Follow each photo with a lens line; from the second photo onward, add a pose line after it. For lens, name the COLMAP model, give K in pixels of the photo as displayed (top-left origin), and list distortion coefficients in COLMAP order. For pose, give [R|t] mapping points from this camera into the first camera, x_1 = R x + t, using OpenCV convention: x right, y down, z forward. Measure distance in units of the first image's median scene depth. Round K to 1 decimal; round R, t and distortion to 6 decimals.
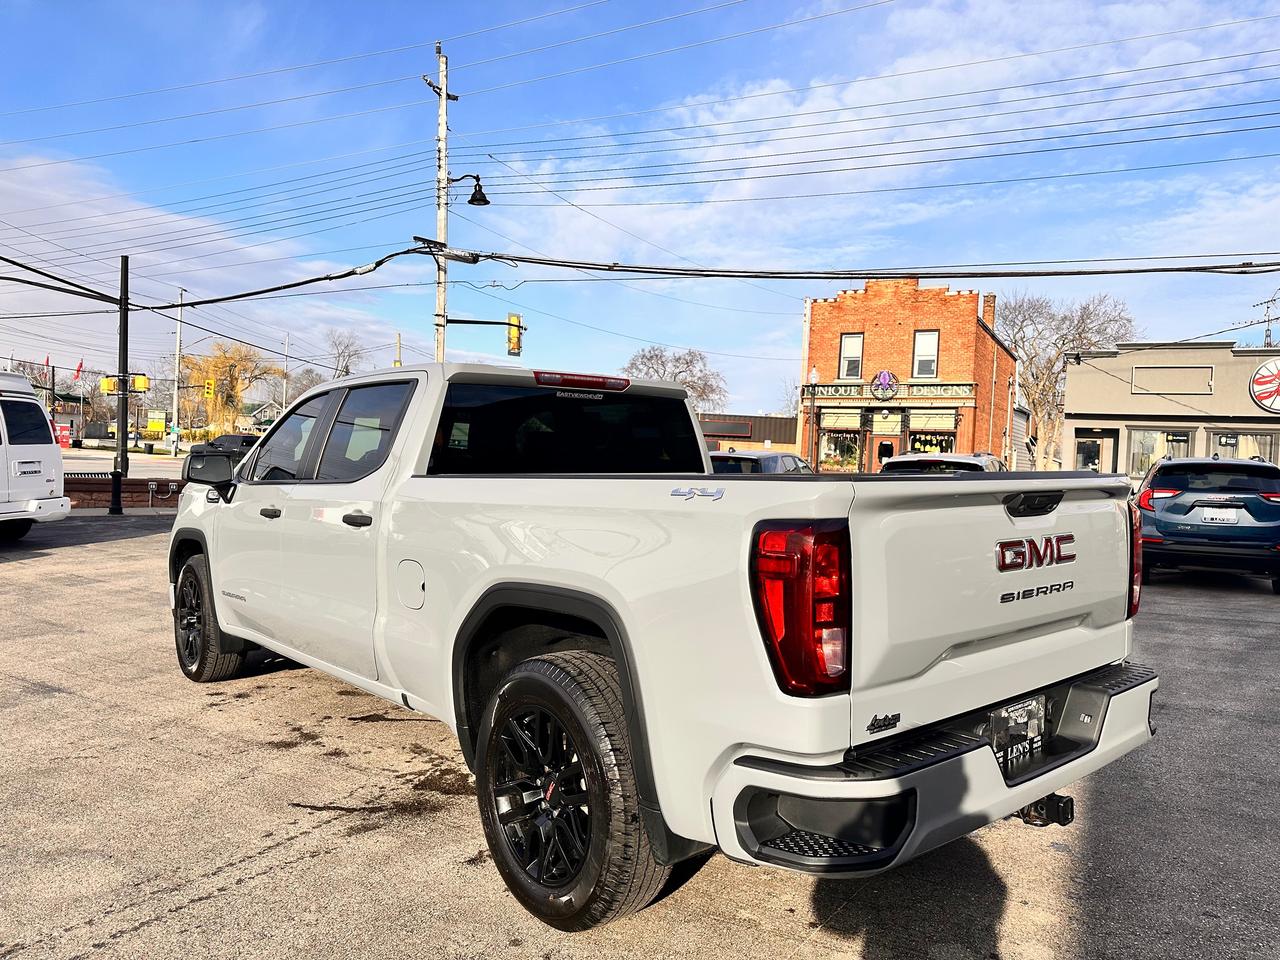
lens RADIAL K [[903.6, 0, 640.0], [0, 903.6, 480.0], [0, 0, 1]] dist [-0.025897, 0.001339]
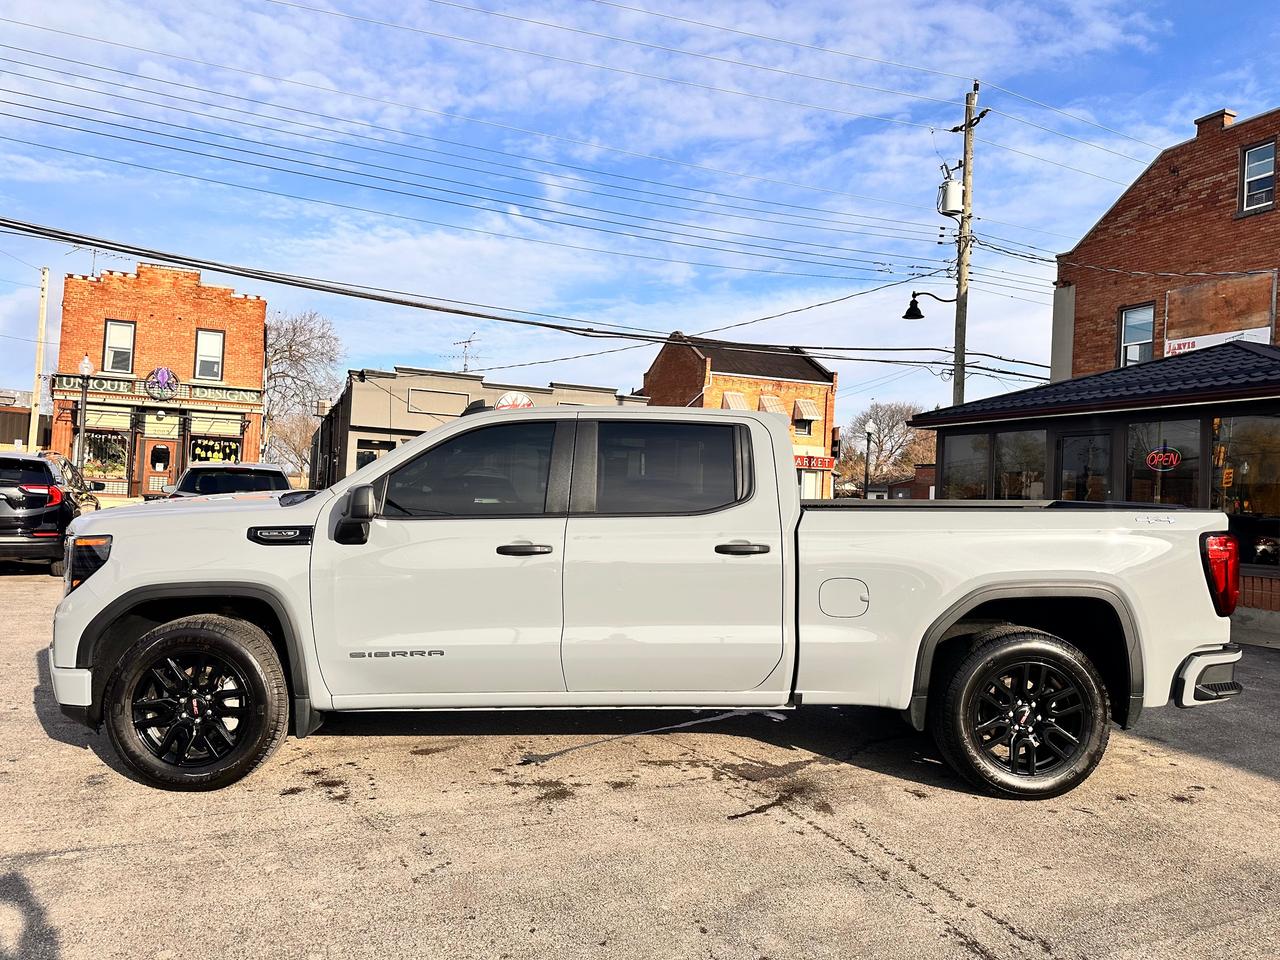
lens RADIAL K [[904.3, 0, 639.2], [0, 904.3, 496.0], [0, 0, 1]] dist [0.029495, -0.007398]
pose [[0.631856, -0.007756, 0.775047, -0.138903], [-0.003066, 0.999917, 0.012506, -0.004541], [-0.775079, -0.010278, 0.631780, 0.041601]]
